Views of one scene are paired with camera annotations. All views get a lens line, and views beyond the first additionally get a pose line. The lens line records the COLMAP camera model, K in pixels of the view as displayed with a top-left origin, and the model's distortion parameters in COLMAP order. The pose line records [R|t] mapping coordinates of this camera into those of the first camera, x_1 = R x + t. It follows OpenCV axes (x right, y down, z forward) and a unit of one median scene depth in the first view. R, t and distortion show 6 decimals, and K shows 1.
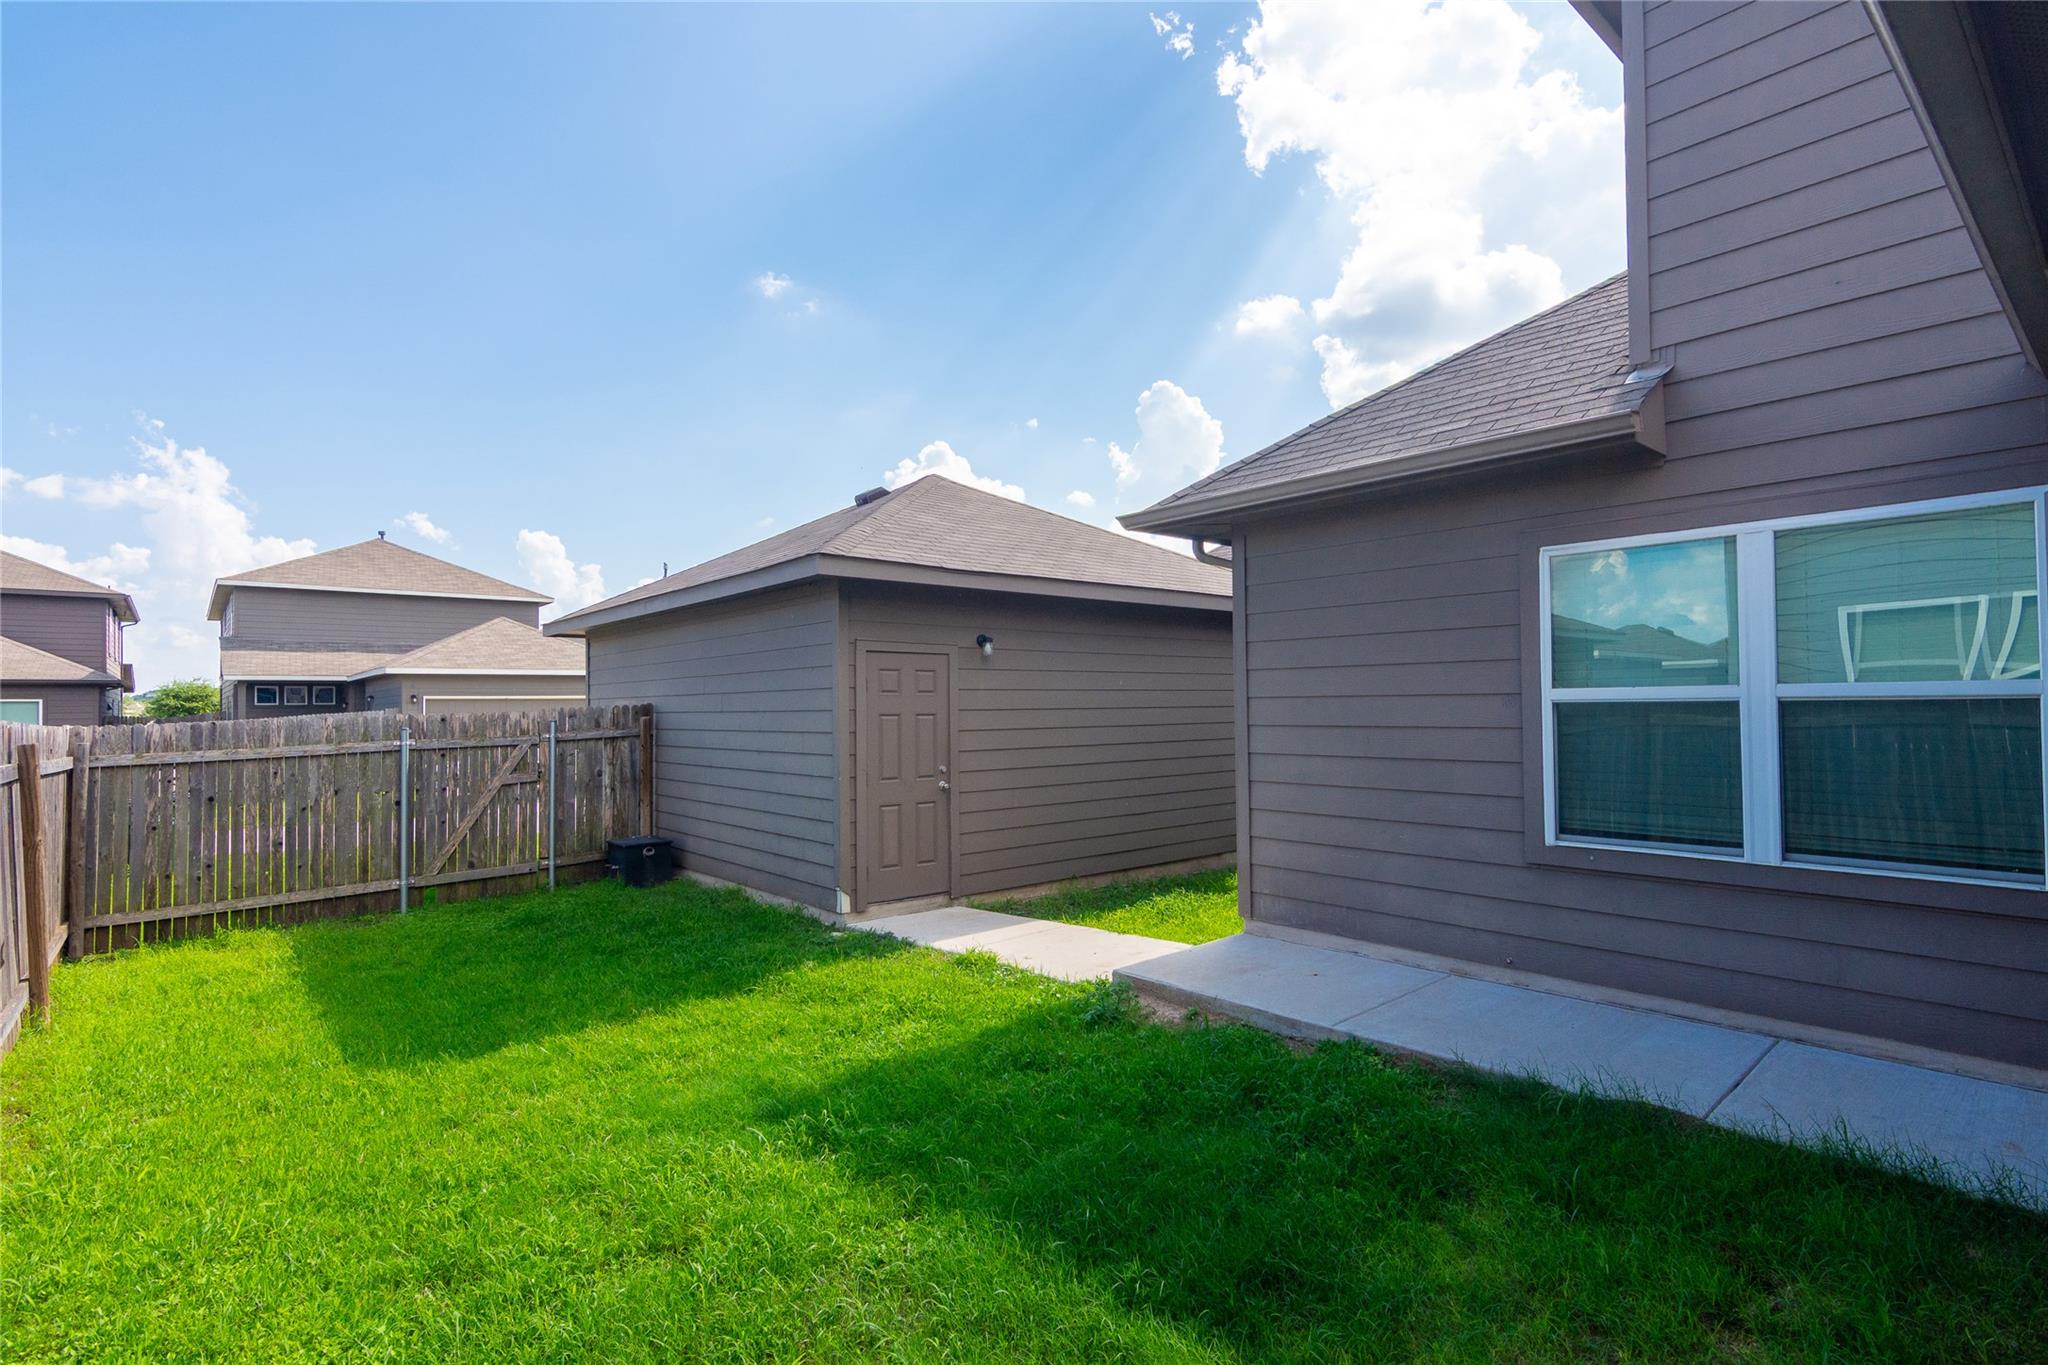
lens RADIAL K [[997.6, 0, 1021.5], [0, 997.6, 691.3], [0, 0, 1]] dist [-0.000123, 0.001508]
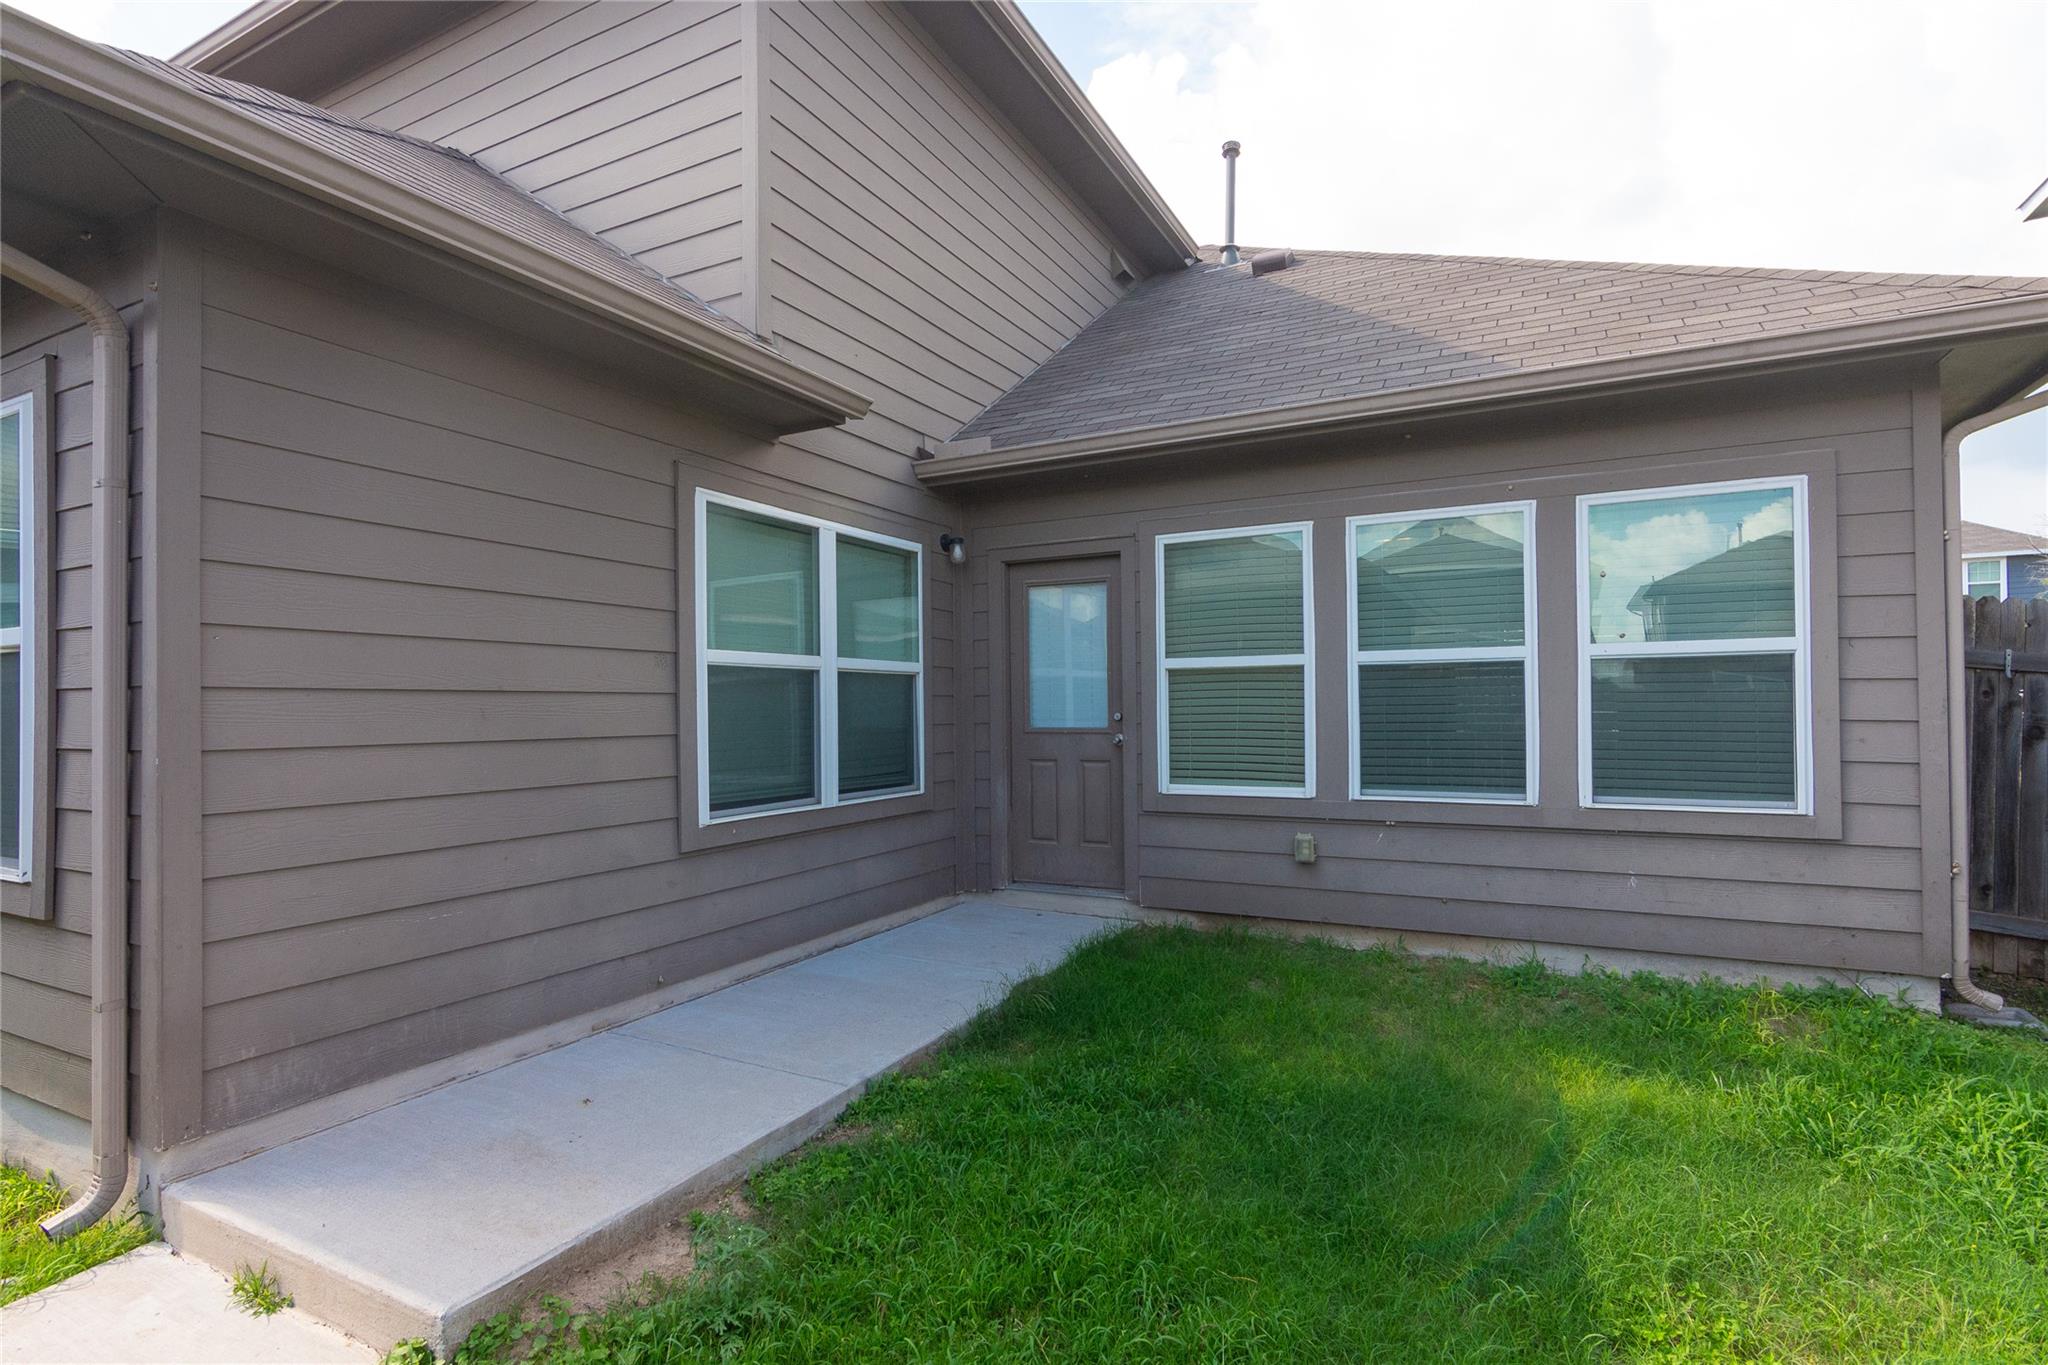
lens RADIAL K [[997.6, 0, 1021.5], [0, 997.6, 691.3], [0, 0, 1]] dist [-0.000123, 0.001508]
pose [[-0.365207, 0.026940, 0.930537, -0.387556], [-0.000448, 0.999576, -0.029115, 0.059232], [-0.930926, -0.011050, -0.365040, 1.039244]]
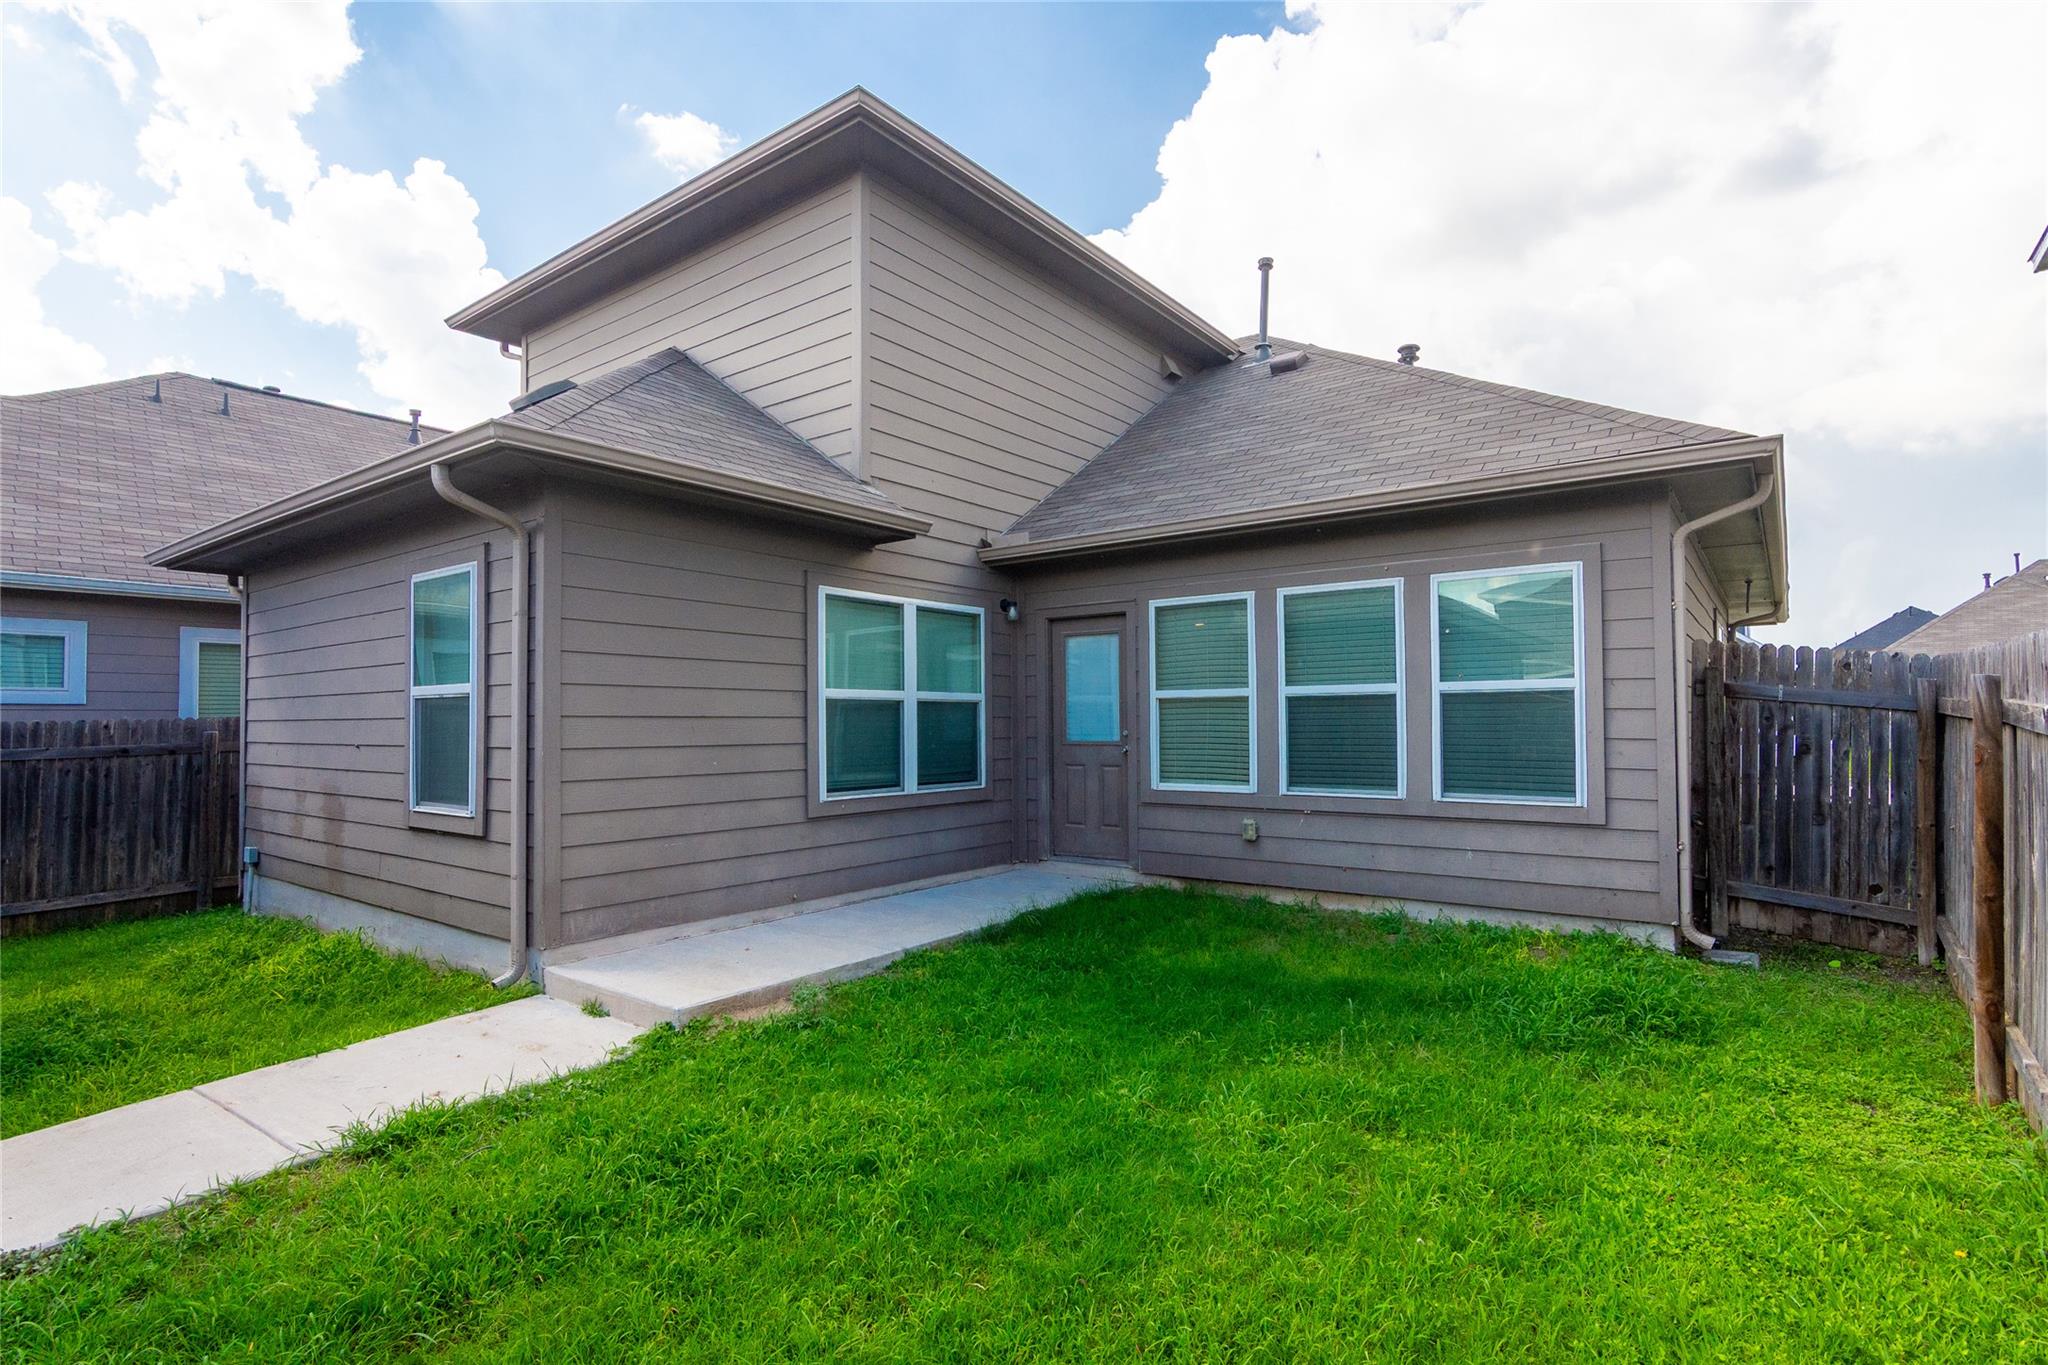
lens RADIAL K [[997.6, 0, 1021.5], [0, 997.6, 691.3], [0, 0, 1]] dist [-0.000123, 0.001508]
pose [[-0.206341, 0.041433, 0.977603, -0.861606], [-0.005844, 0.999033, -0.043575, 0.058743], [-0.978463, -0.014704, -0.205899, 0.995724]]
